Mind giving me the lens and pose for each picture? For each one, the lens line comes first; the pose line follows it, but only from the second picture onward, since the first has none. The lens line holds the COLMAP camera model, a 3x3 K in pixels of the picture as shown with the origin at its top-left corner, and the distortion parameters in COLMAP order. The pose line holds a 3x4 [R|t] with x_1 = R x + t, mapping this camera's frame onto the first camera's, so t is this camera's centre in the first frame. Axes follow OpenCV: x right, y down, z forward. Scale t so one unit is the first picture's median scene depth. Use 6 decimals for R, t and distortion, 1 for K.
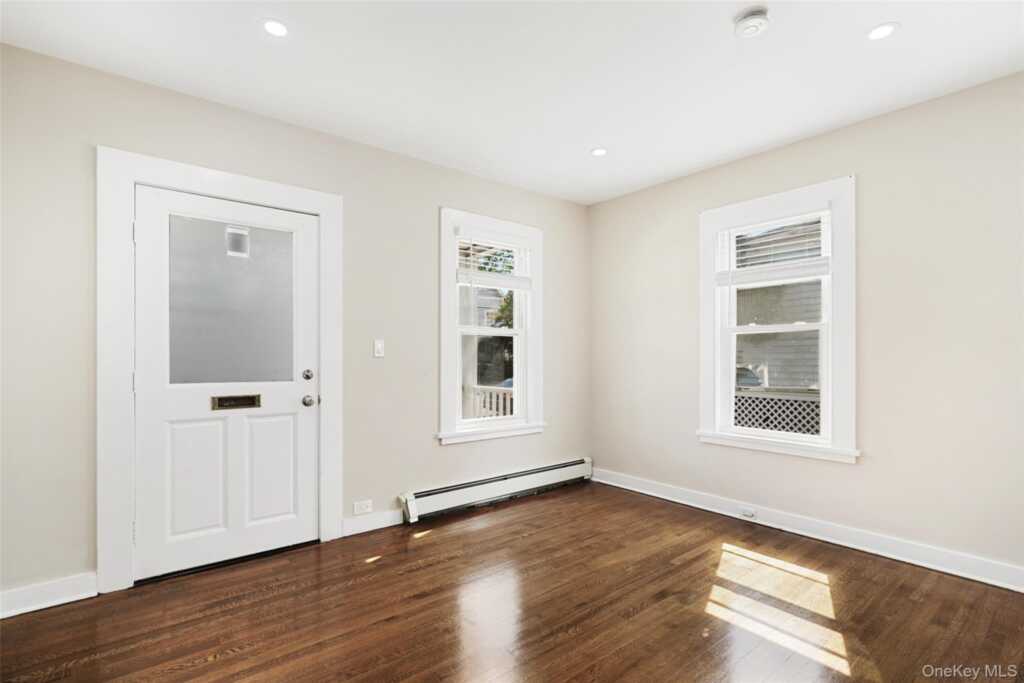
lens RADIAL K [[475.8, 0, 506.6], [0, 475.8, 355.1], [0, 0, 1]] dist [-0.000158, 0.000158]
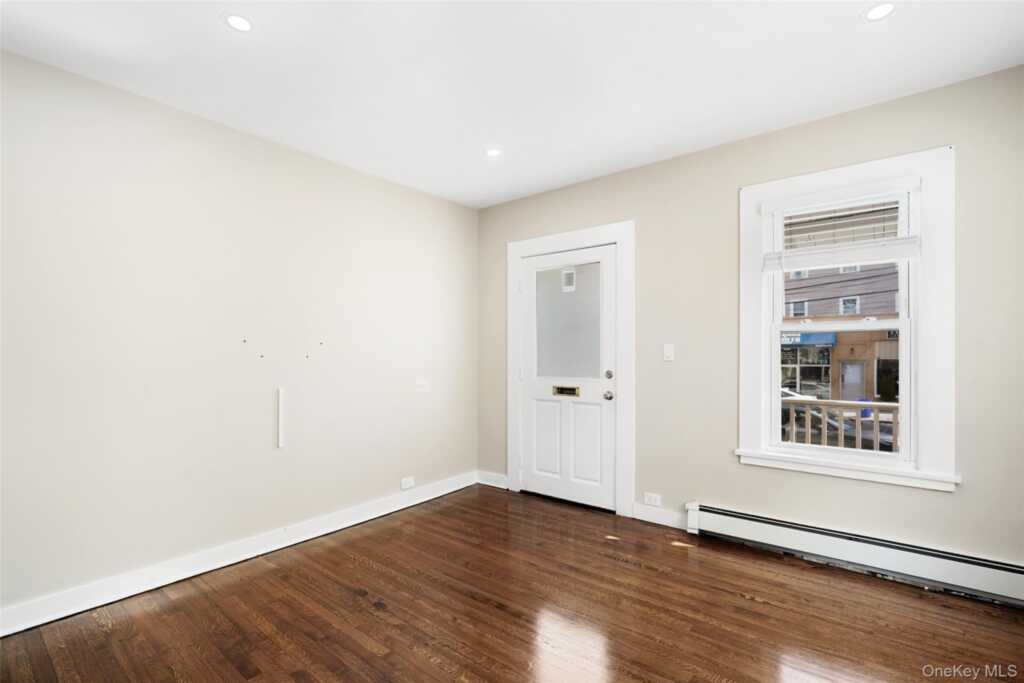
lens RADIAL K [[468.9, 0, 508.3], [0, 468.9, 354.5], [0, 0, 1]] dist [-0.000439, 0.000282]
pose [[0.230420, 0.000104, -0.973091, 0.632040], [0.000654, 1.000000, 0.000262, -0.010030], [0.973091, -0.000697, 0.230420, 0.416182]]
